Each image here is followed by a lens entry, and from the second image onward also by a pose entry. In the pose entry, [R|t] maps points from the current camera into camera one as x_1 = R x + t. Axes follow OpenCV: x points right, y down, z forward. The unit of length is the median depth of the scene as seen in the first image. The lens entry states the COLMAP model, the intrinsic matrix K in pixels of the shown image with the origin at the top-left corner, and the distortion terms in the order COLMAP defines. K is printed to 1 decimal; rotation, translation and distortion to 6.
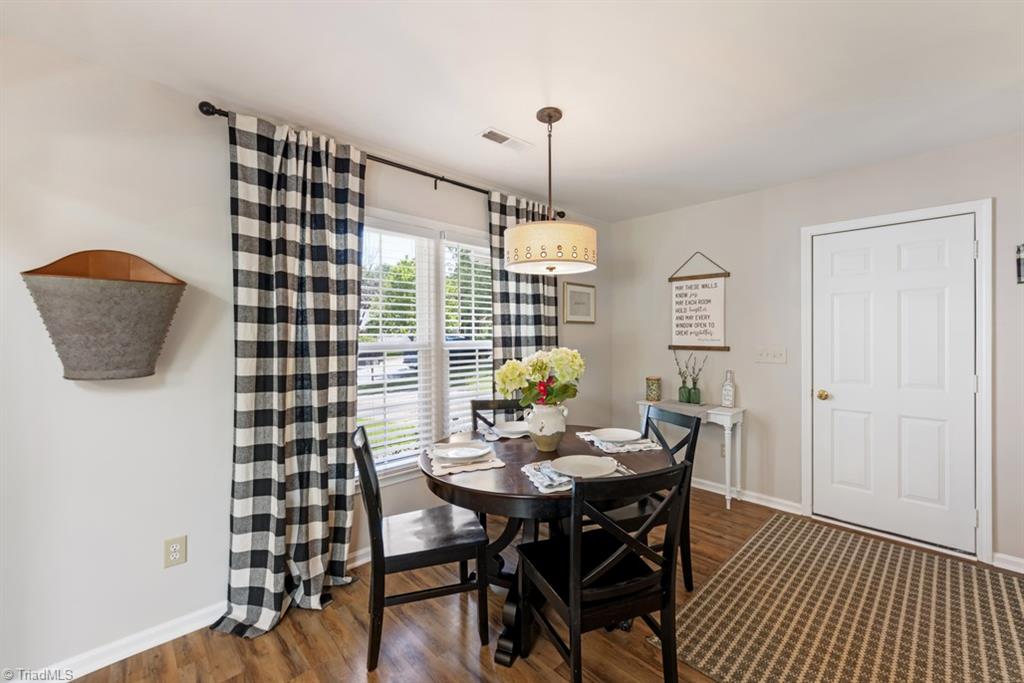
lens RADIAL K [[414.6, 0, 538.5], [0, 414.6, 330.7], [0, 0, 1]] dist [-0.004093, -0.000189]
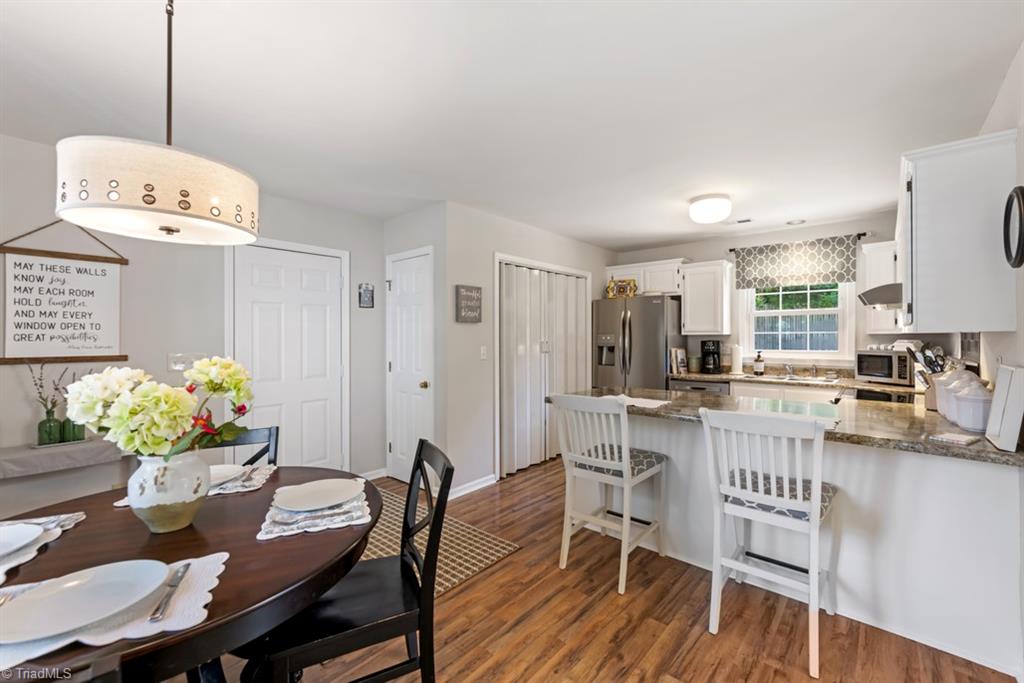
lens RADIAL K [[414.6, 0, 519.2], [0, 414.6, 335.7], [0, 0, 1]] dist [-0.004093, -0.000189]
pose [[-0.052522, 0.010305, 0.998567, -0.566719], [0.001260, 0.999947, -0.010253, 0.017534], [-0.998619, 0.000719, -0.052532, 0.503026]]
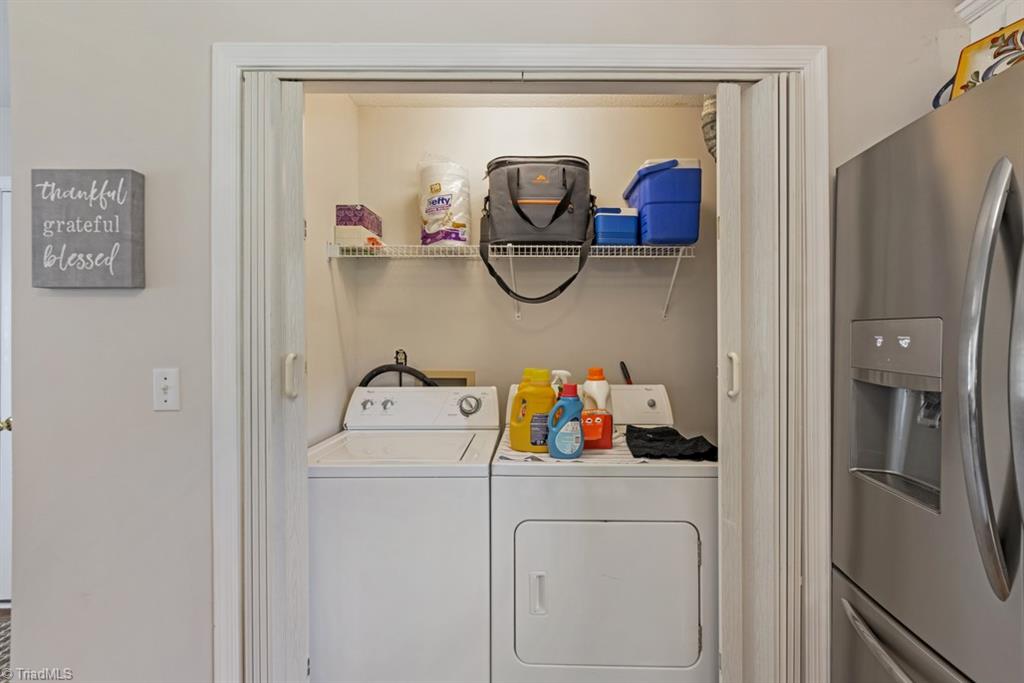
lens RADIAL K [[414.6, 0, 520.7], [0, 414.6, 325.1], [0, 0, 1]] dist [-0.004093, -0.000189]
pose [[0.708511, 0.002420, 0.705696, 1.132773], [-0.002180, 0.999997, -0.001241, -0.009290], [-0.705696, -0.000659, 0.708514, -0.126533]]
